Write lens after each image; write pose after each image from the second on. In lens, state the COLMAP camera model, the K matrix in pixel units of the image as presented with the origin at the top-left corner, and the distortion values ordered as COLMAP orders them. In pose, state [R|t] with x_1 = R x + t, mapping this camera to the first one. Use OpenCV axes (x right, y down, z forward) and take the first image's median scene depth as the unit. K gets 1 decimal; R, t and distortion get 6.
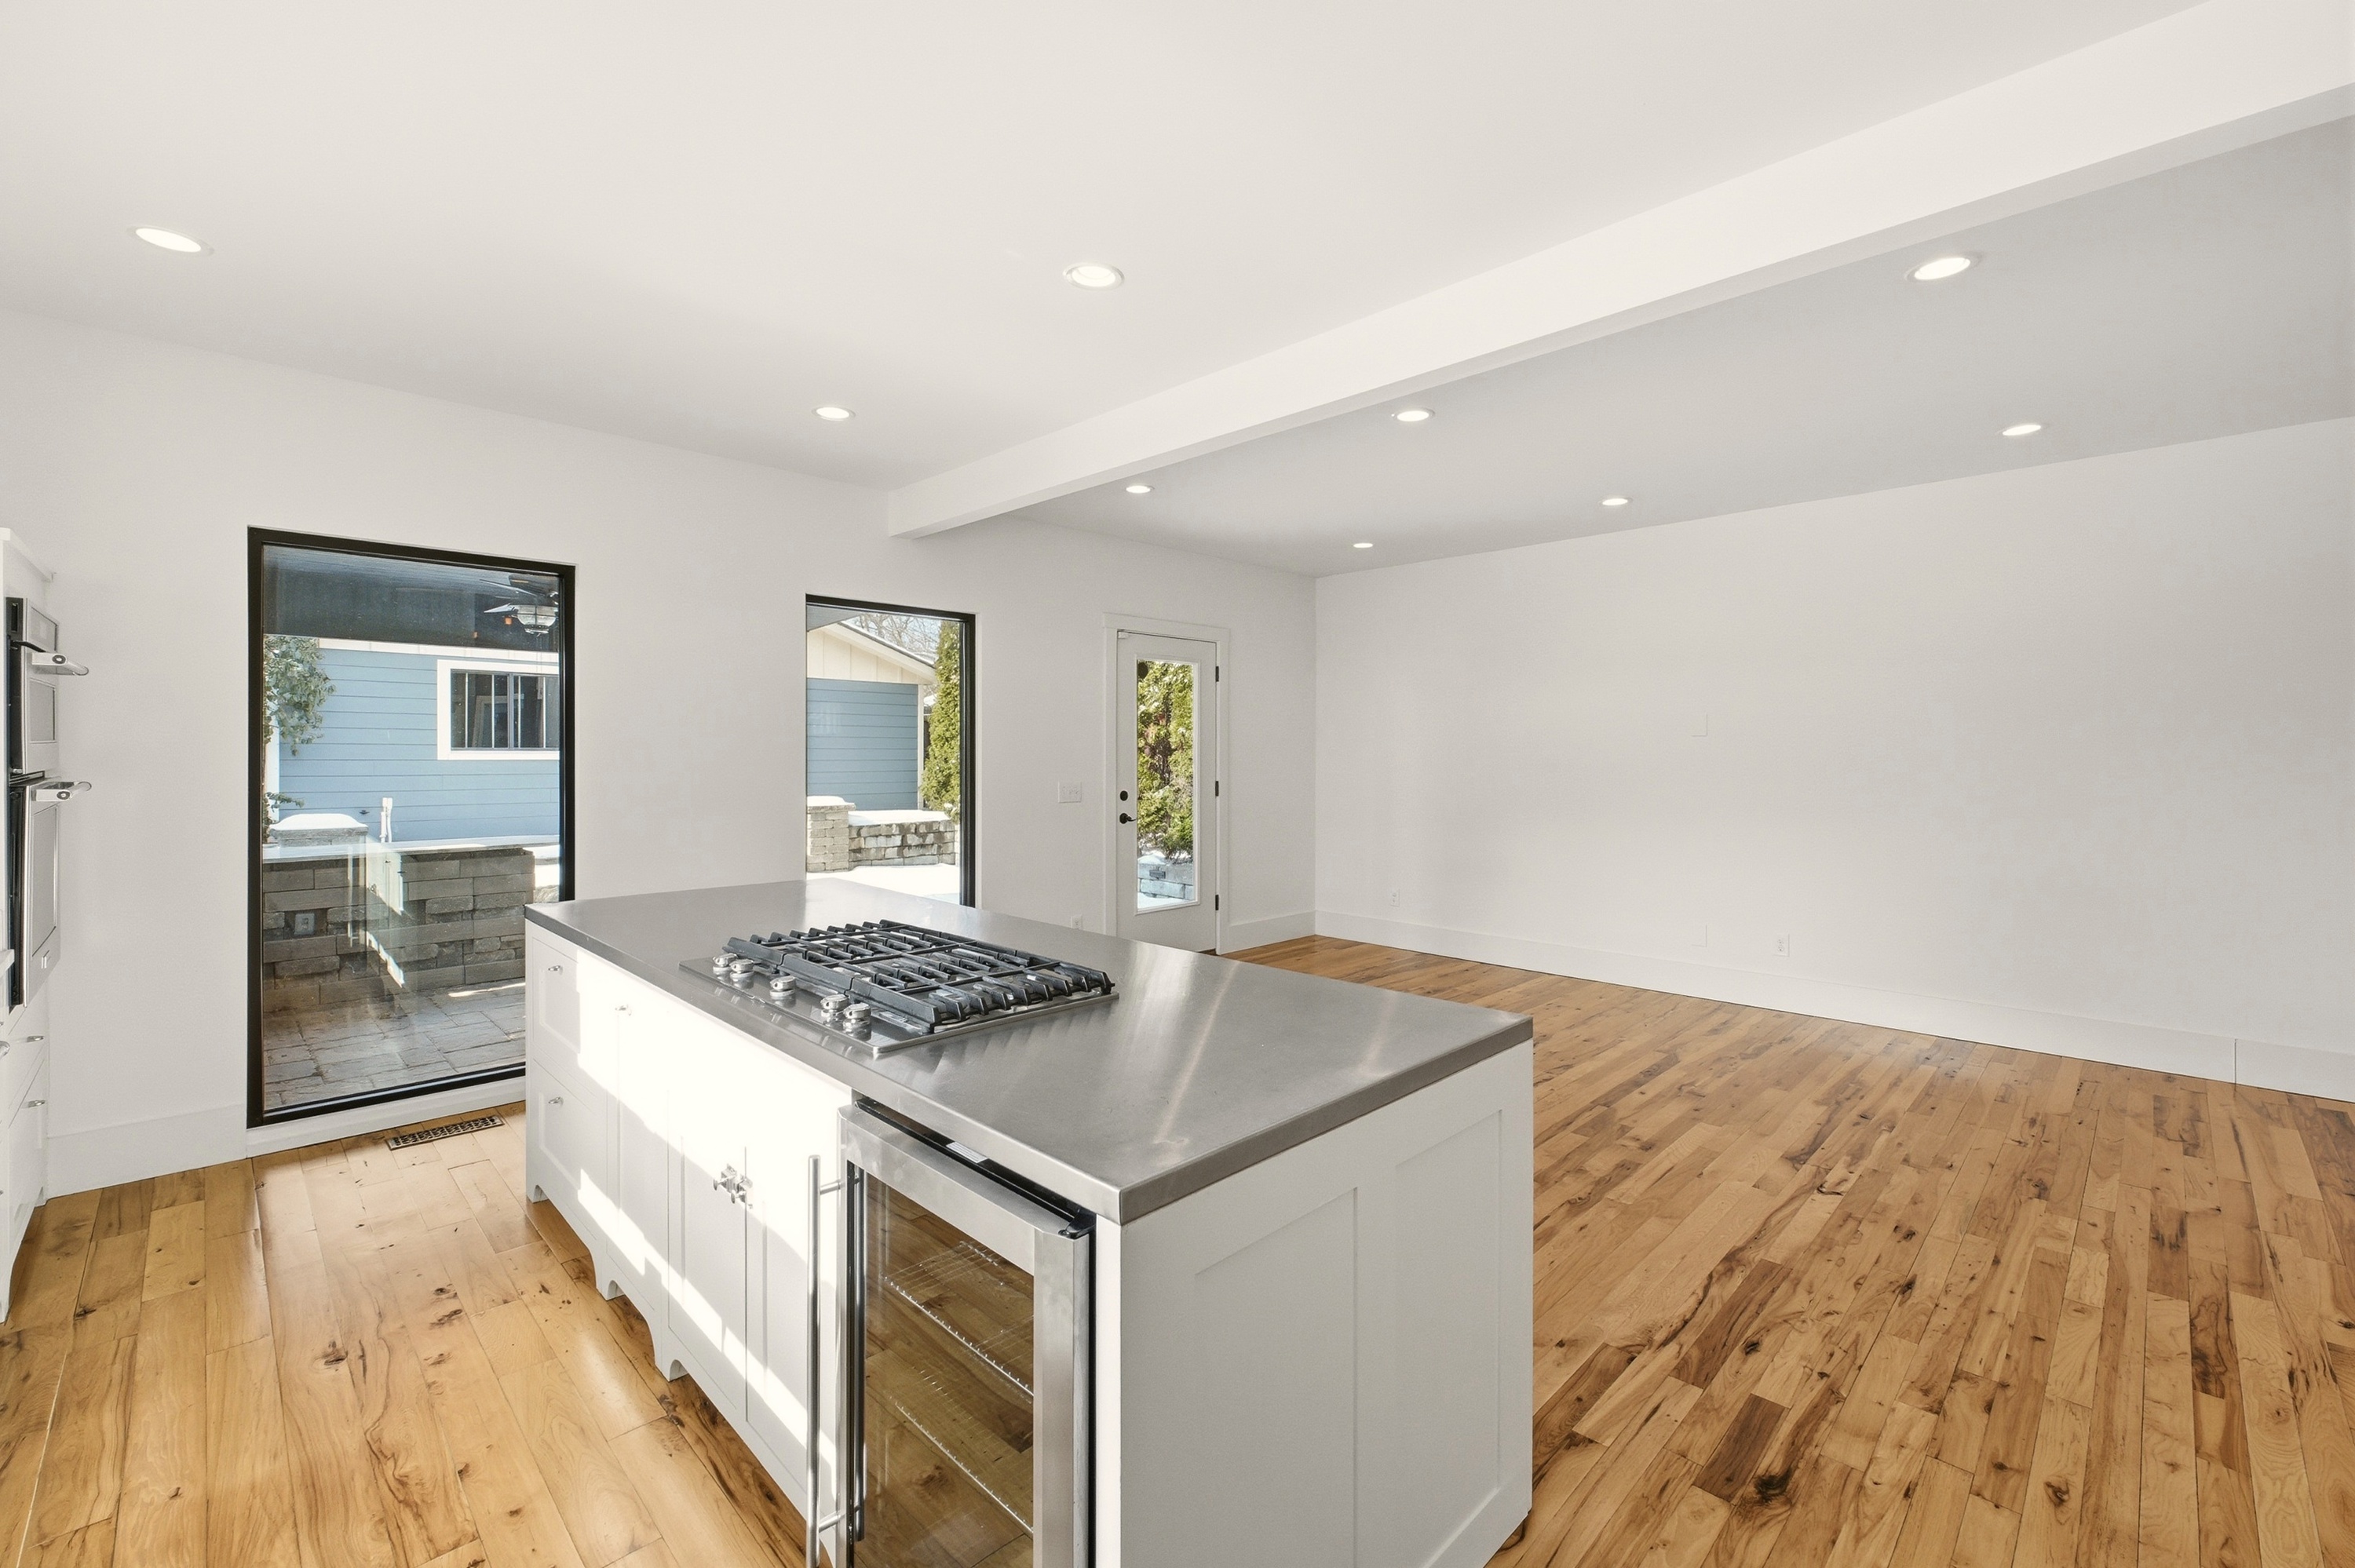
lens RADIAL K [[987.9, 0, 1173.2], [0, 987.9, 761.9], [0, 0, 1]] dist [-0.007198, 0.001373]
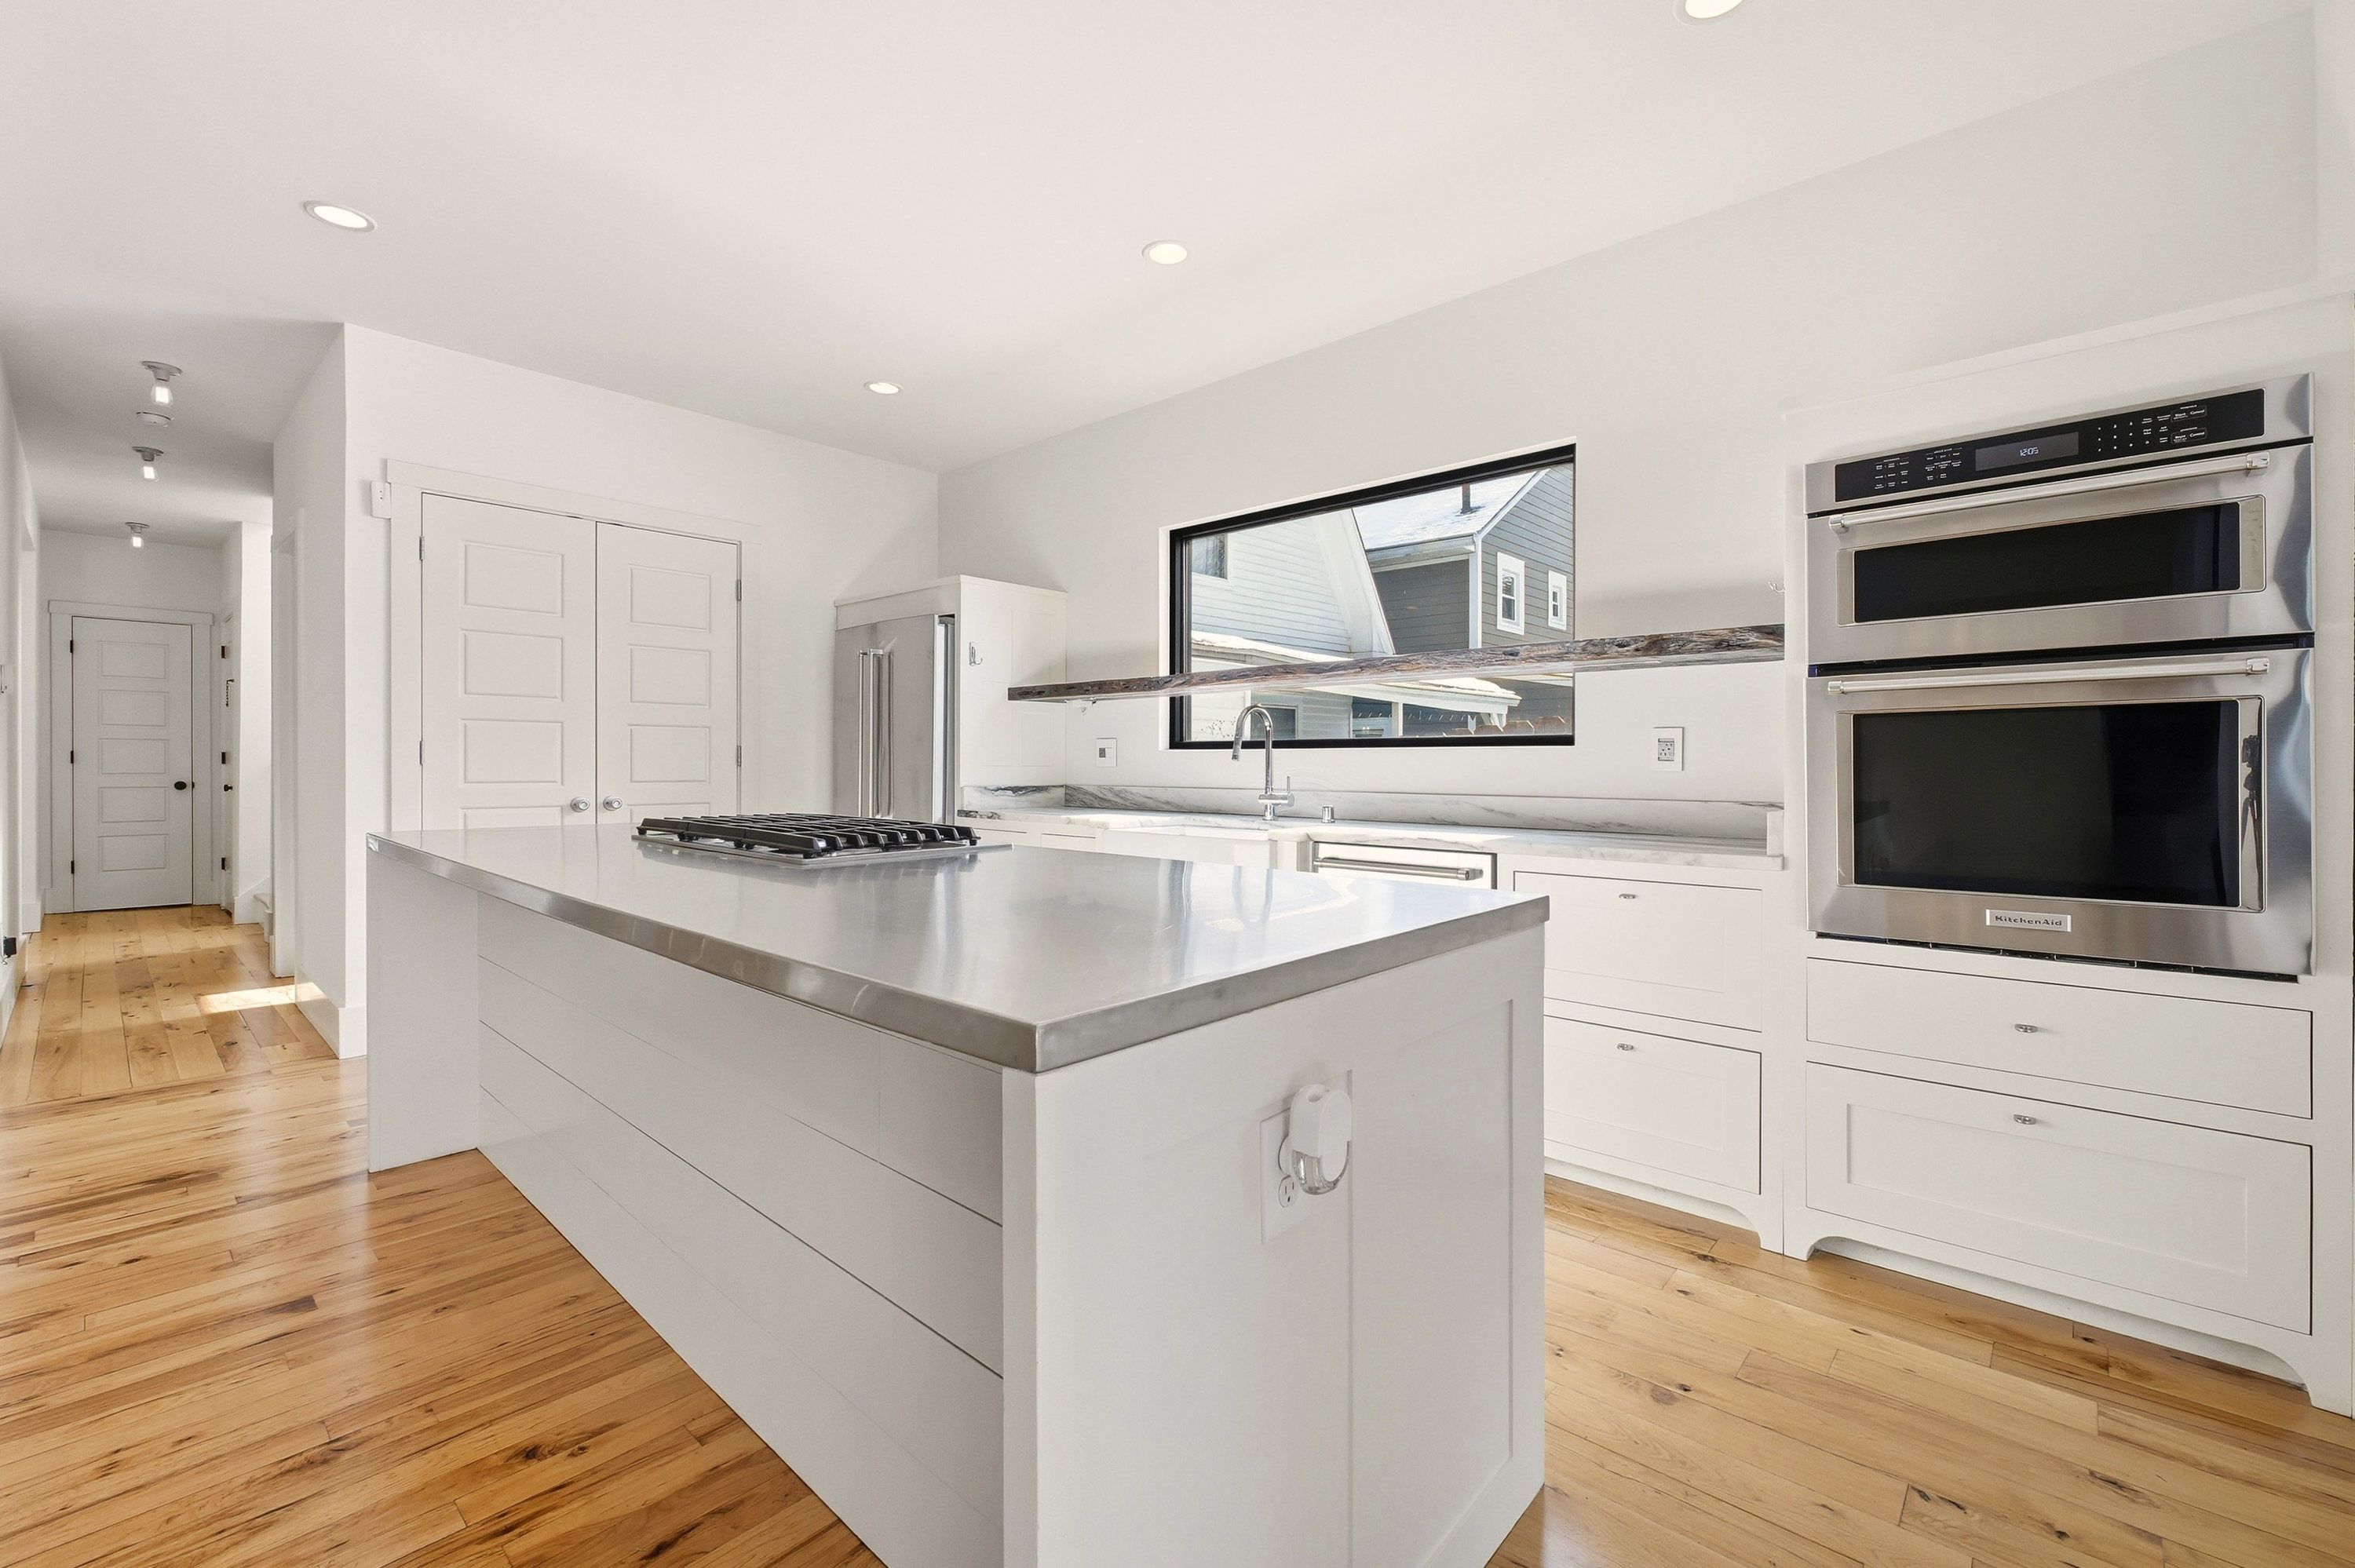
lens RADIAL K [[987.9, 0, 1188.6], [0, 987.9, 767.7], [0, 0, 1]] dist [-0.007198, 0.001373]
pose [[-0.998227, -0.003992, -0.059396, -0.450675], [-0.005112, 0.999812, 0.018720, 0.071594], [0.059310, 0.018991, -0.998059, 1.469606]]
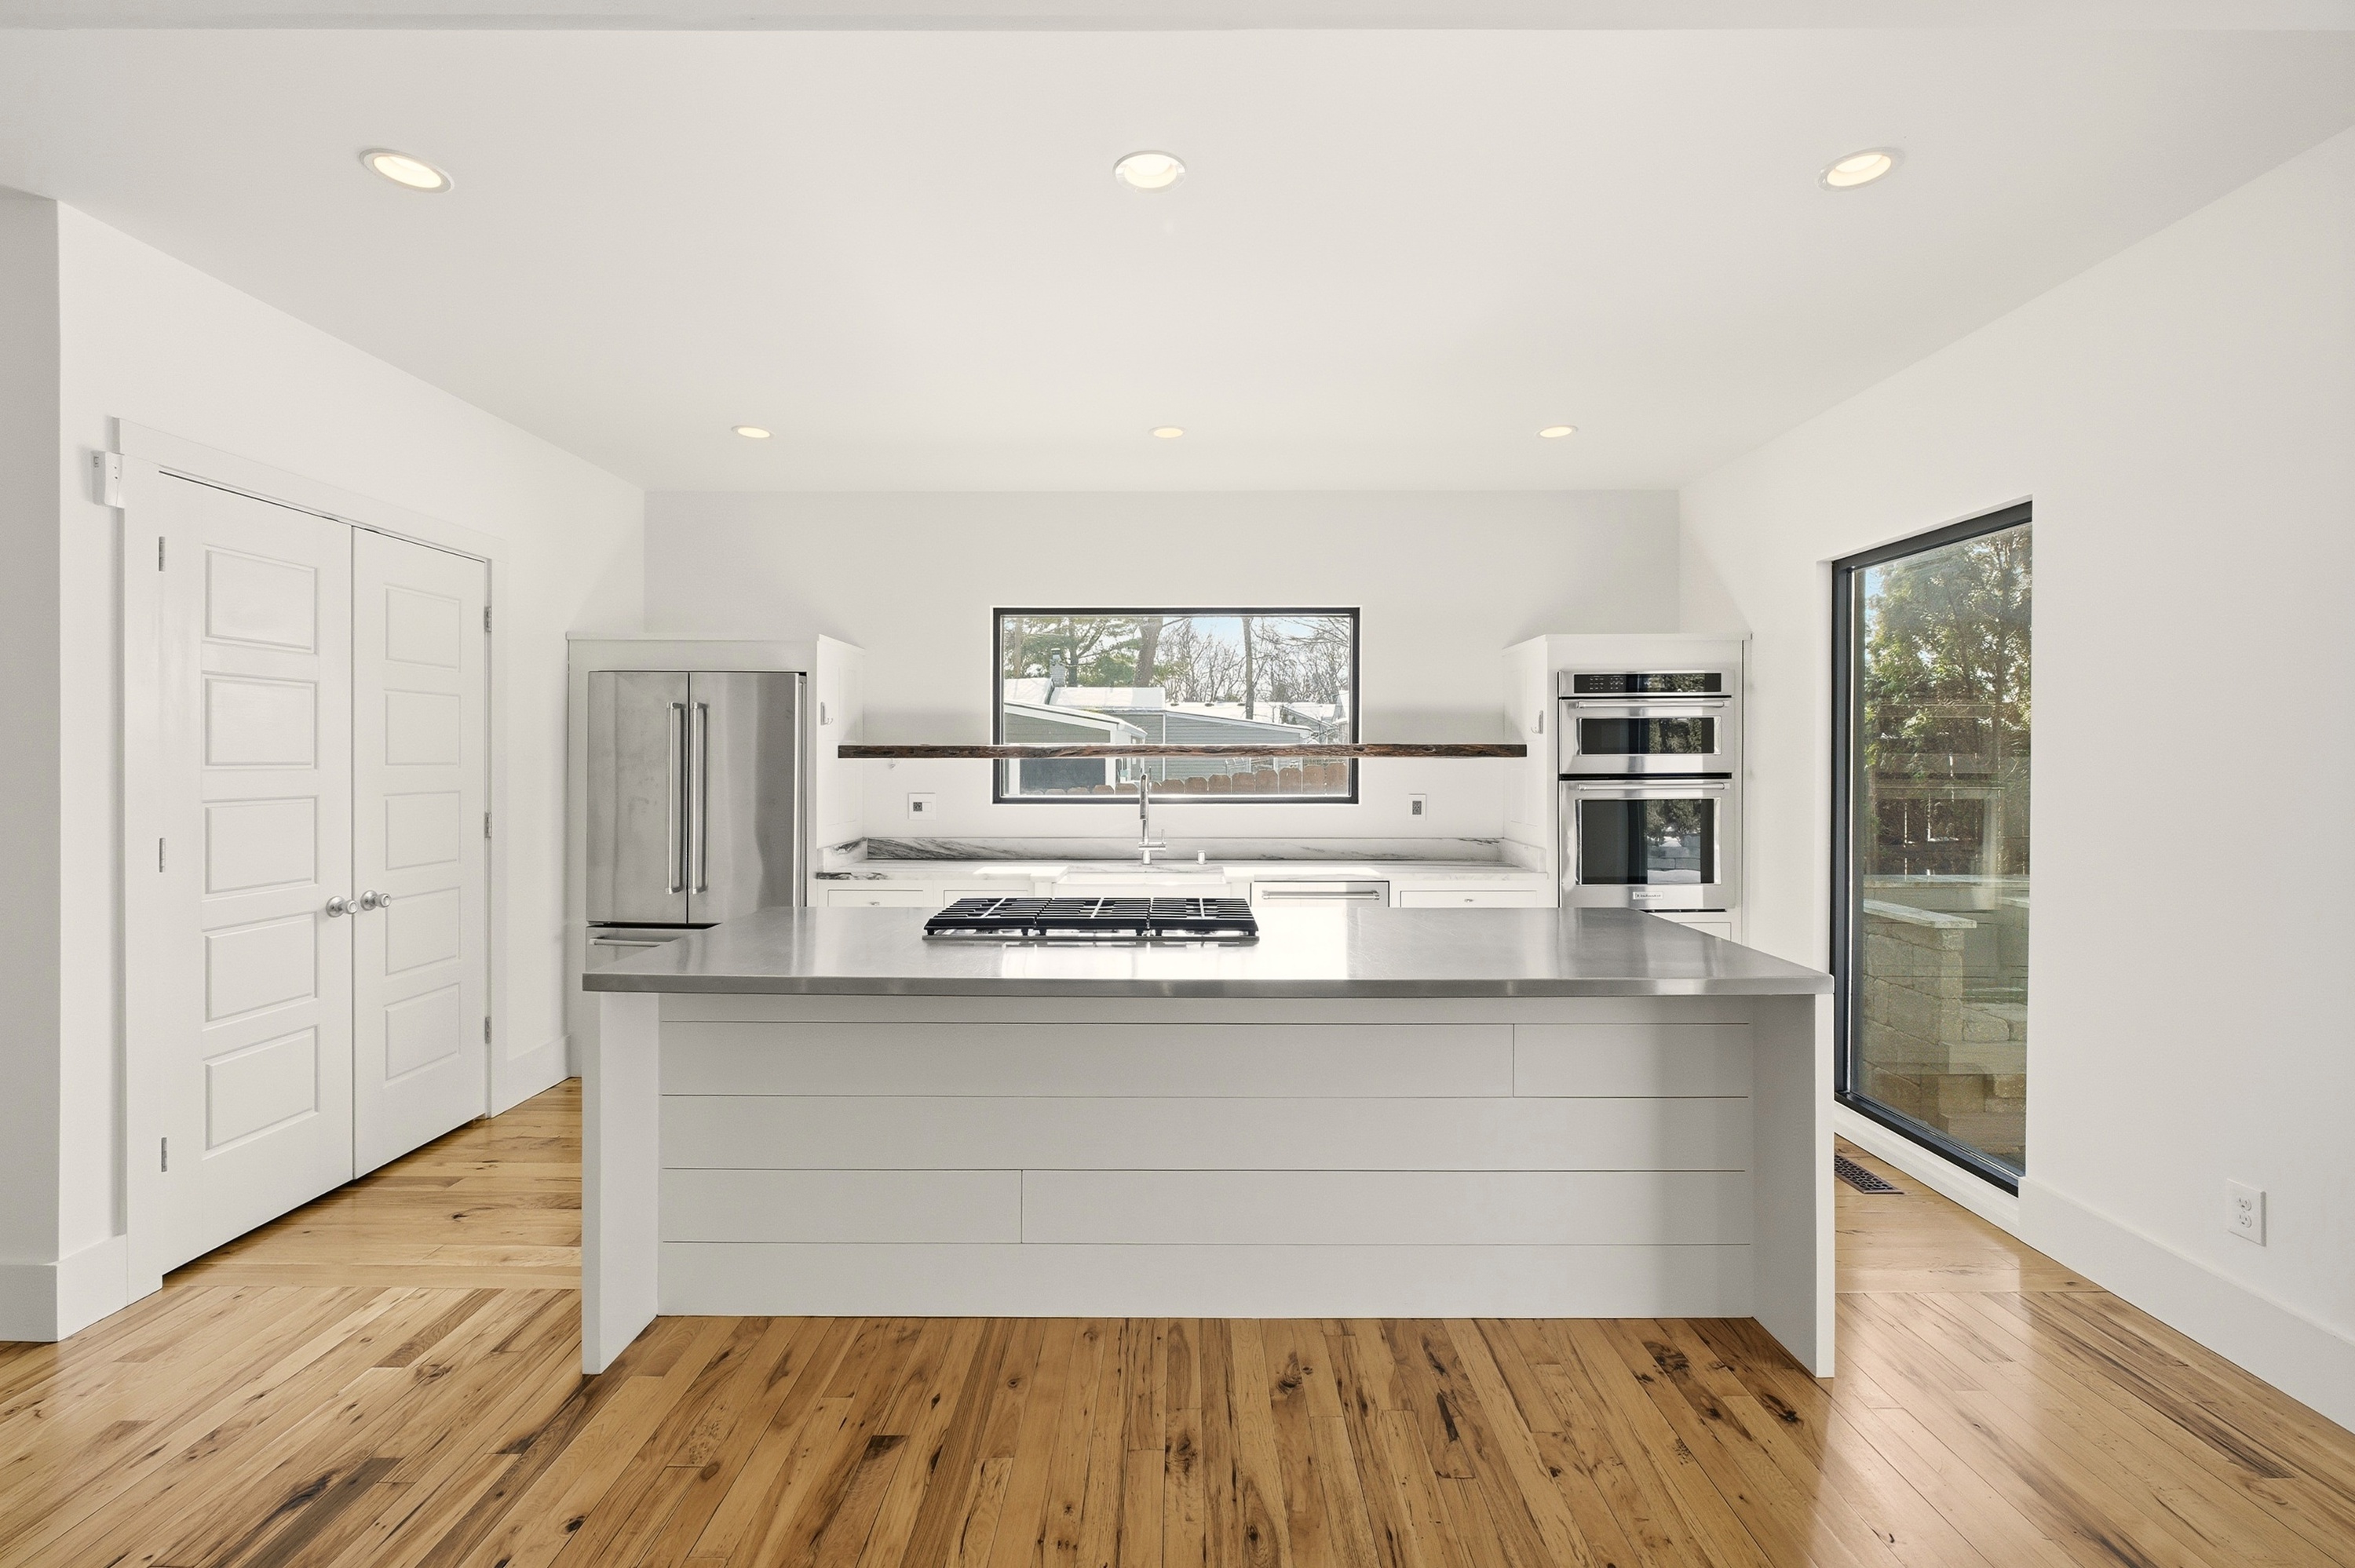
lens RADIAL K [[987.9, 0, 1184.4], [0, 987.9, 763.2], [0, 0, 1]] dist [-0.007198, 0.001373]
pose [[-0.701682, 0.002493, -0.712486, 0.411707], [-0.011451, 0.999825, 0.014777, -0.019449], [0.712398, 0.018527, -0.701531, 1.385262]]
